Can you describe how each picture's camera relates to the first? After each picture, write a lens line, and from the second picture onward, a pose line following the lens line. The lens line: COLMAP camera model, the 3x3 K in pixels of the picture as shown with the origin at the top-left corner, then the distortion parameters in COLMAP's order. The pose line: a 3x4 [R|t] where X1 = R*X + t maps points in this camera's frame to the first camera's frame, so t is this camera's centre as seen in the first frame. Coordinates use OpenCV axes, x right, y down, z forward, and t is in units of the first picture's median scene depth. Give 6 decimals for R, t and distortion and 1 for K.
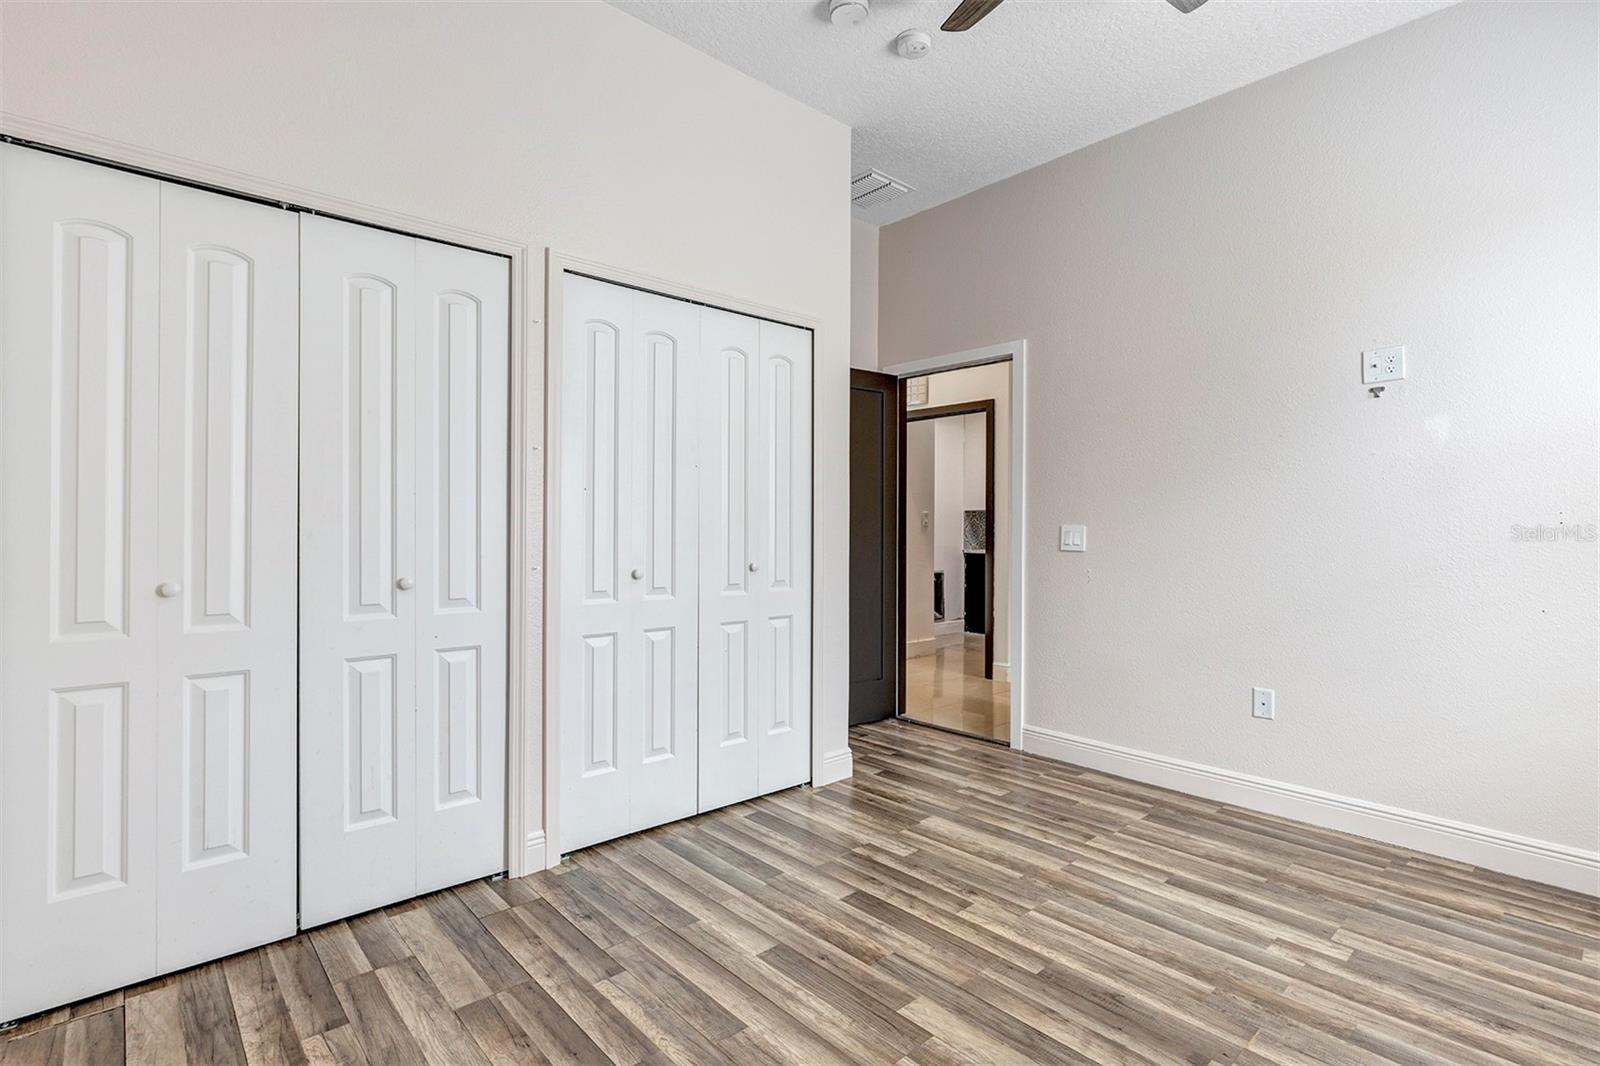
lens RADIAL K [[770.6, 0, 803.1], [0, 770.6, 533.2], [0, 0, 1]] dist [-0.001497, 0.002660]
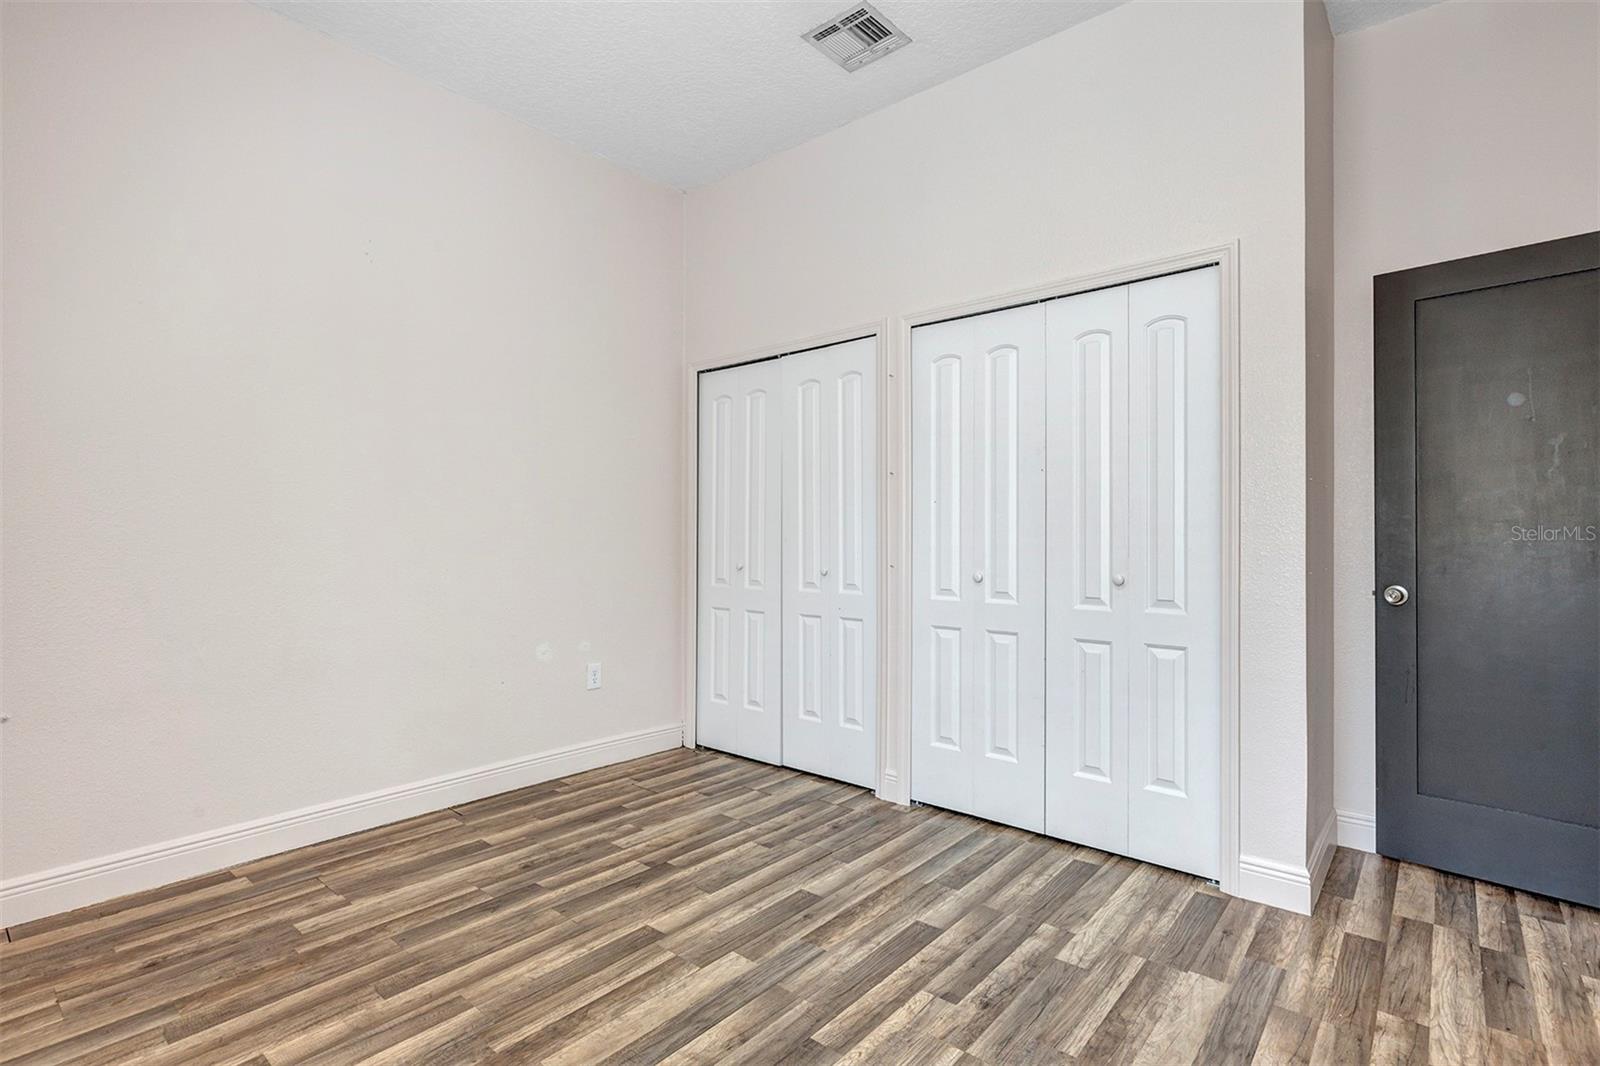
lens RADIAL K [[770.6, 0, 789.7], [0, 770.6, 537.3], [0, 0, 1]] dist [-0.001497, 0.002660]
pose [[0.108531, -0.004711, -0.994082, 0.918502], [-0.004438, 0.999977, -0.005223, 0.003445], [0.994083, 0.004979, 0.108507, 0.684560]]
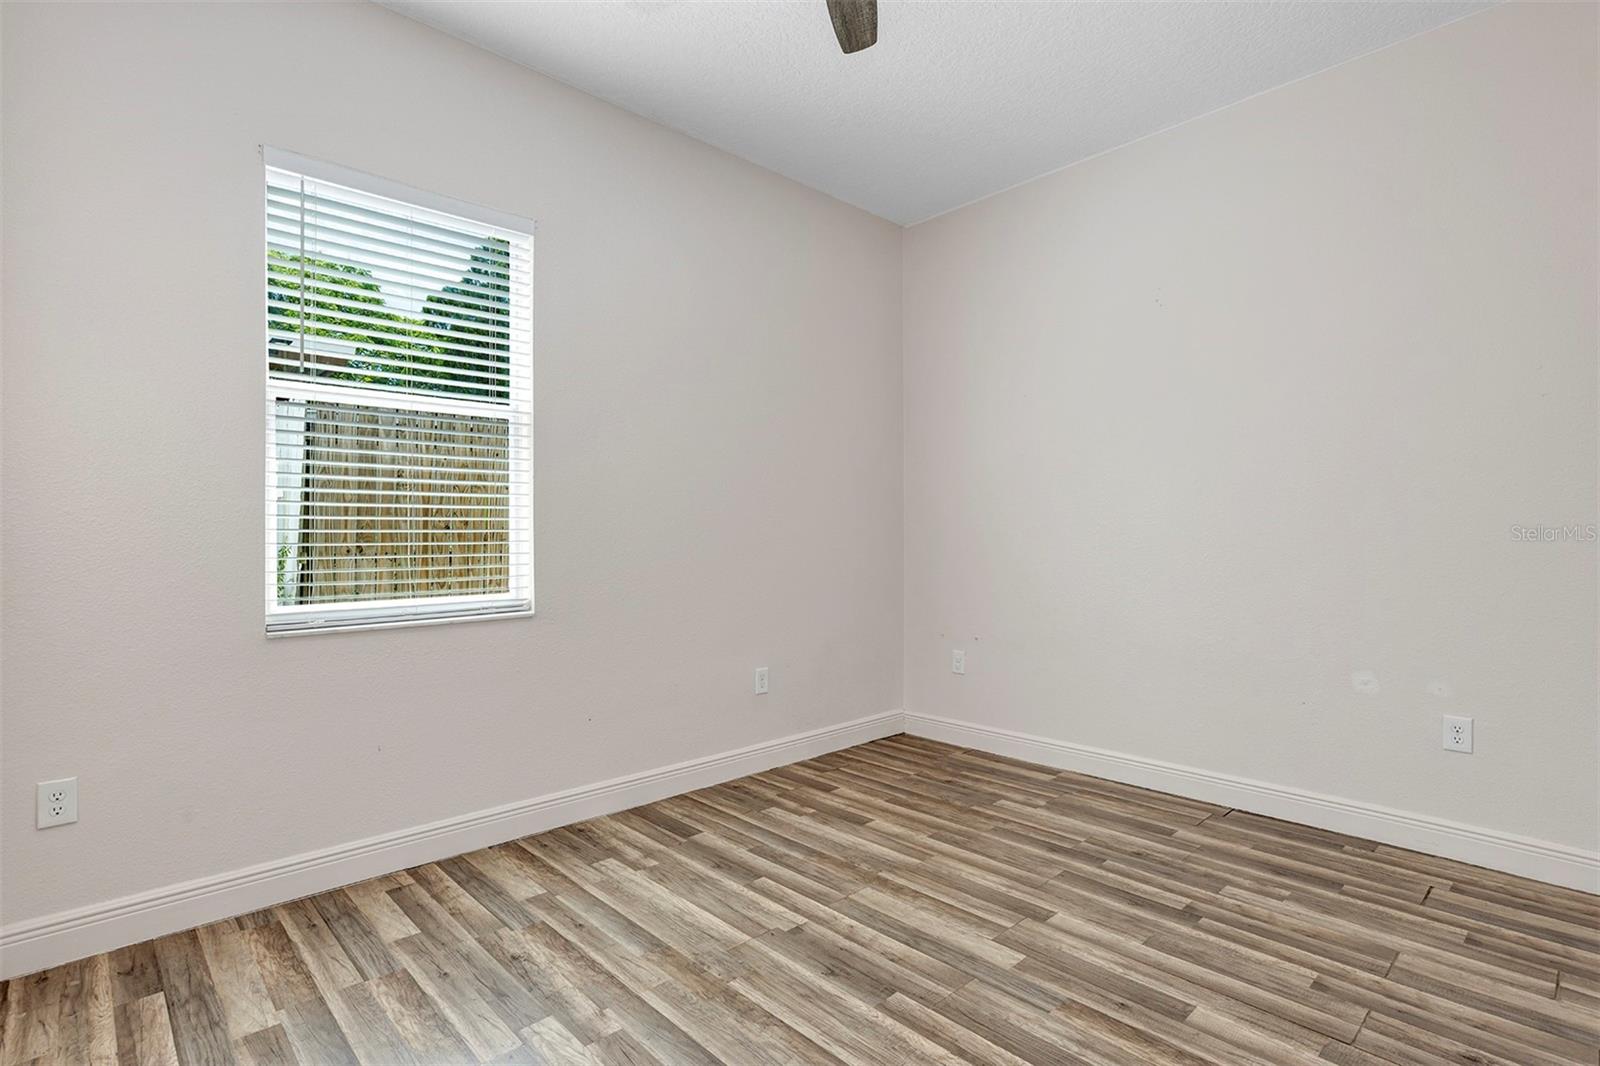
lens RADIAL K [[770.6, 0, 789.5], [0, 770.6, 543.8], [0, 0, 1]] dist [-0.001497, 0.002660]
pose [[-0.999991, -0.003743, -0.002028, 0.347133], [-0.003768, 0.999918, 0.012209, -0.012198], [0.001982, 0.012217, -0.999923, 1.546263]]
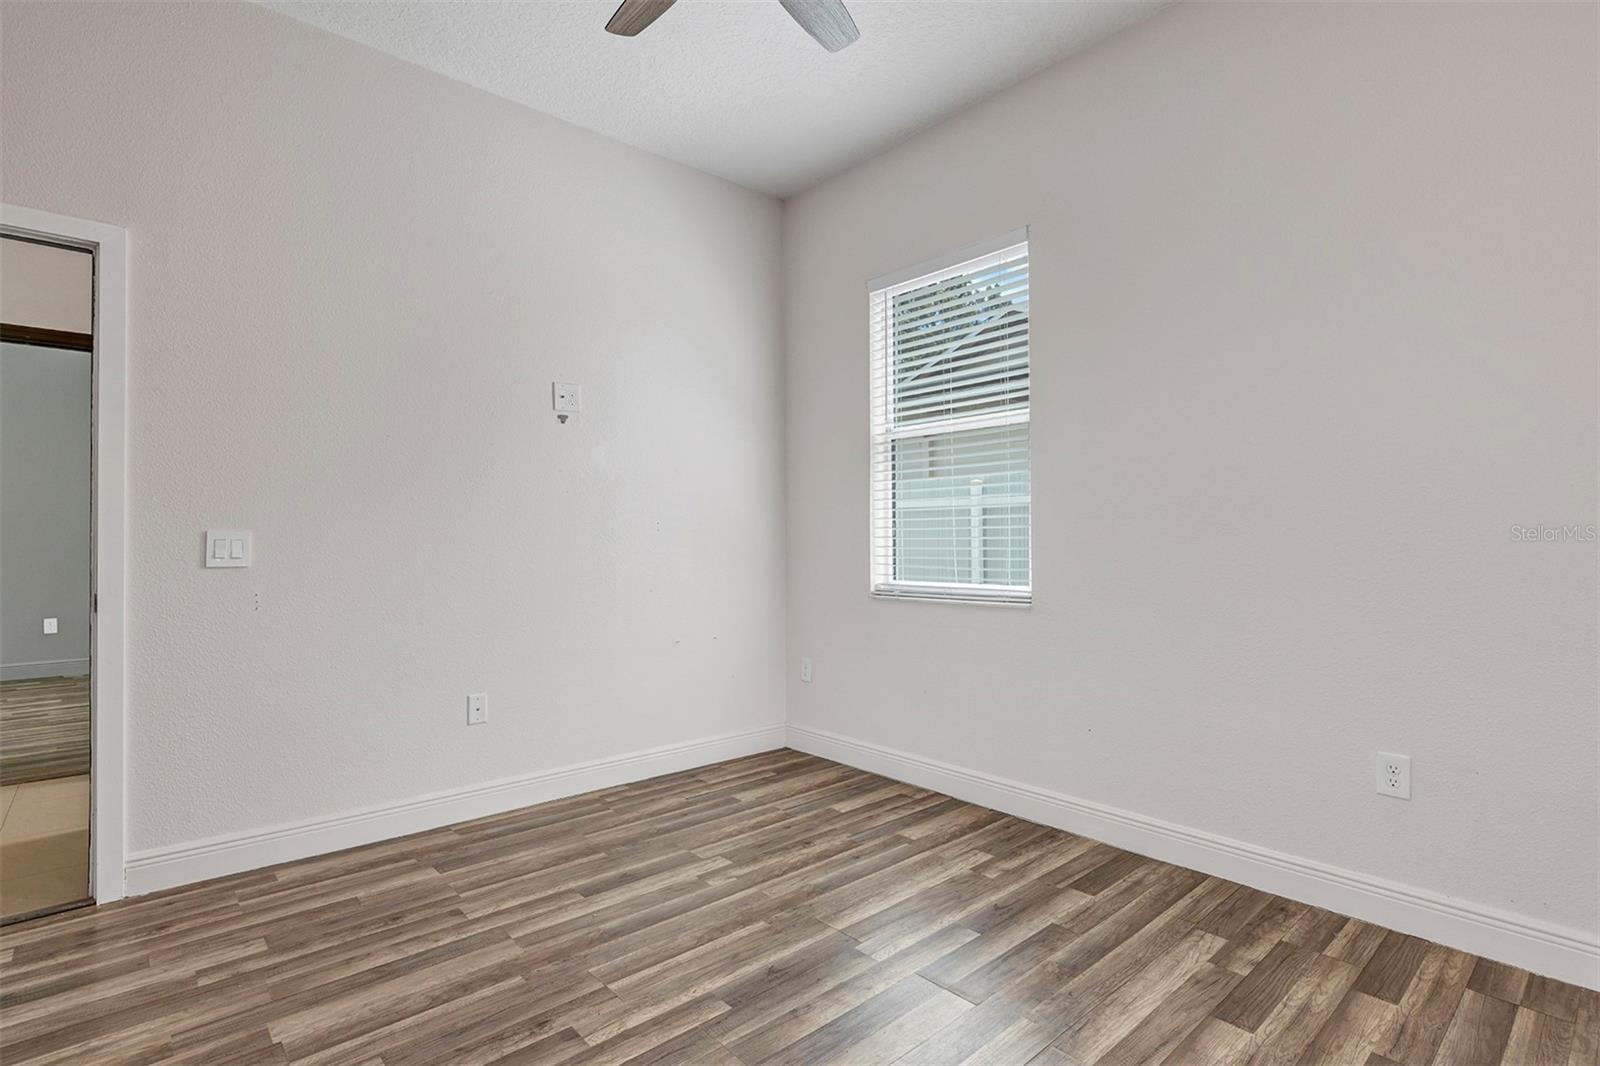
lens RADIAL K [[770.6, 0, 801.8], [0, 770.6, 540.2], [0, 0, 1]] dist [-0.001497, 0.002660]
pose [[0.008386, -0.006991, 0.999940, -0.493502], [0.005969, 0.999958, 0.006941, -0.003743], [-0.999947, 0.005910, 0.008427, 0.704609]]
